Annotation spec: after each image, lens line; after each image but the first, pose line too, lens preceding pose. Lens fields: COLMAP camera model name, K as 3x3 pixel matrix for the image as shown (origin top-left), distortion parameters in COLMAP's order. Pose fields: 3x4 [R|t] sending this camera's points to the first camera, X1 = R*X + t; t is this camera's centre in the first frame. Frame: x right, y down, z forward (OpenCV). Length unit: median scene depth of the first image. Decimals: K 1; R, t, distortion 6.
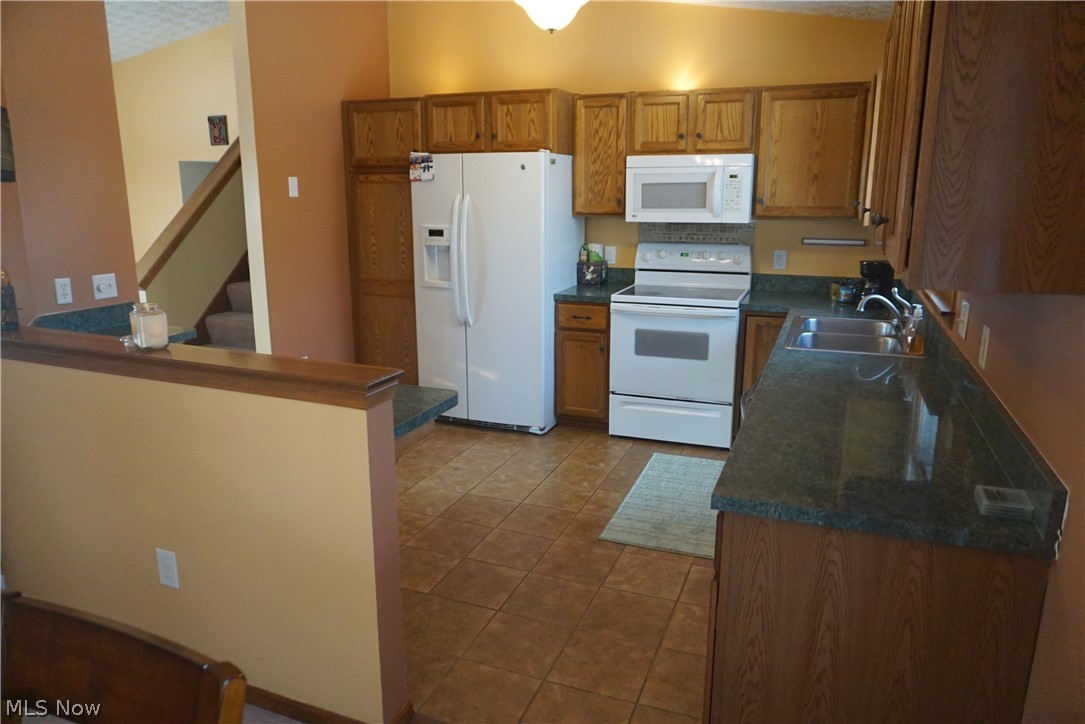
lens RADIAL K [[729.8, 0, 544.5], [0, 729.8, 362.2], [0, 0, 1]] dist [-0.032090, 0.002286]
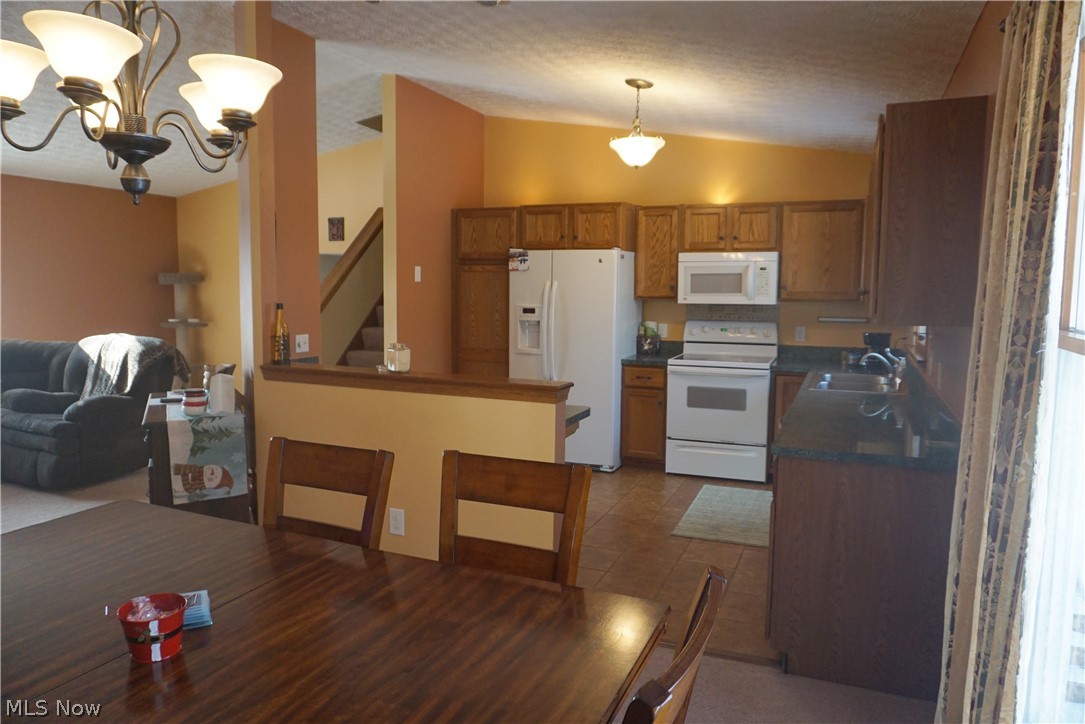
lens RADIAL K [[729.8, 0, 544.5], [0, 729.8, 362.2], [0, 0, 1]] dist [-0.032090, 0.002286]
pose [[0.999731, 0.009676, -0.021058, -0.095019], [-0.012211, 0.992233, -0.123796, 0.070911], [0.019697, 0.124019, 0.992084, -0.259463]]
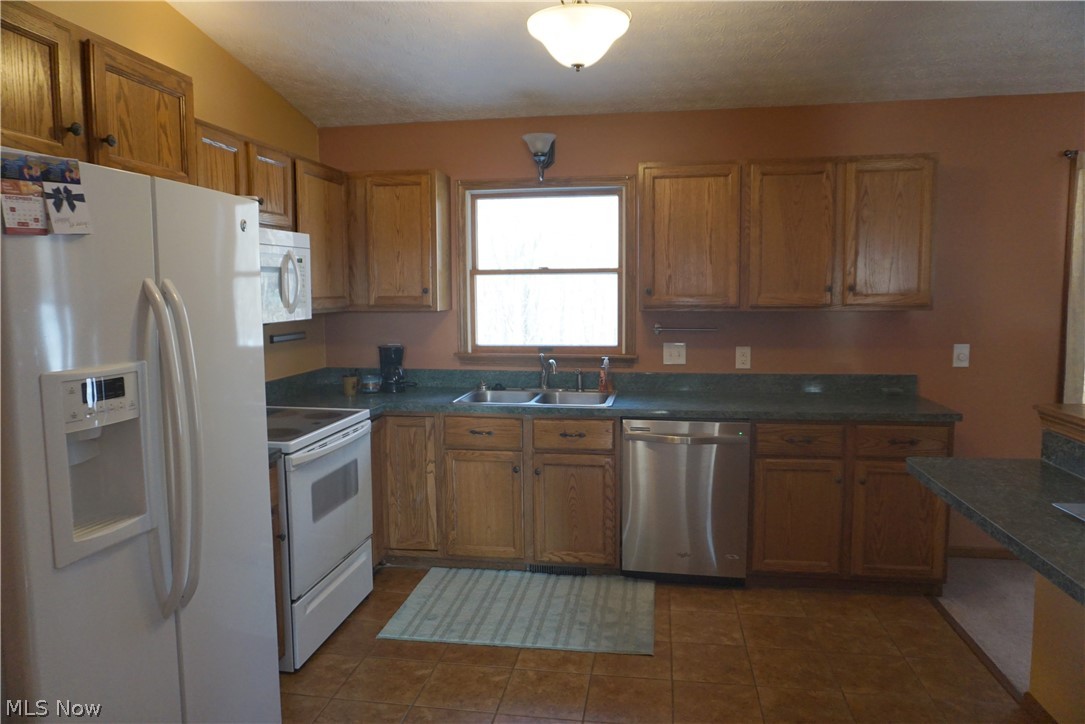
lens RADIAL K [[729.8, 0, 544.5], [0, 729.8, 362.2], [0, 0, 1]] dist [-0.032090, 0.002286]
pose [[-0.229921, -0.097824, 0.968280, -0.529941], [0.219211, 0.964162, 0.149460, -0.197810], [-0.948200, 0.246622, -0.200237, 0.880945]]
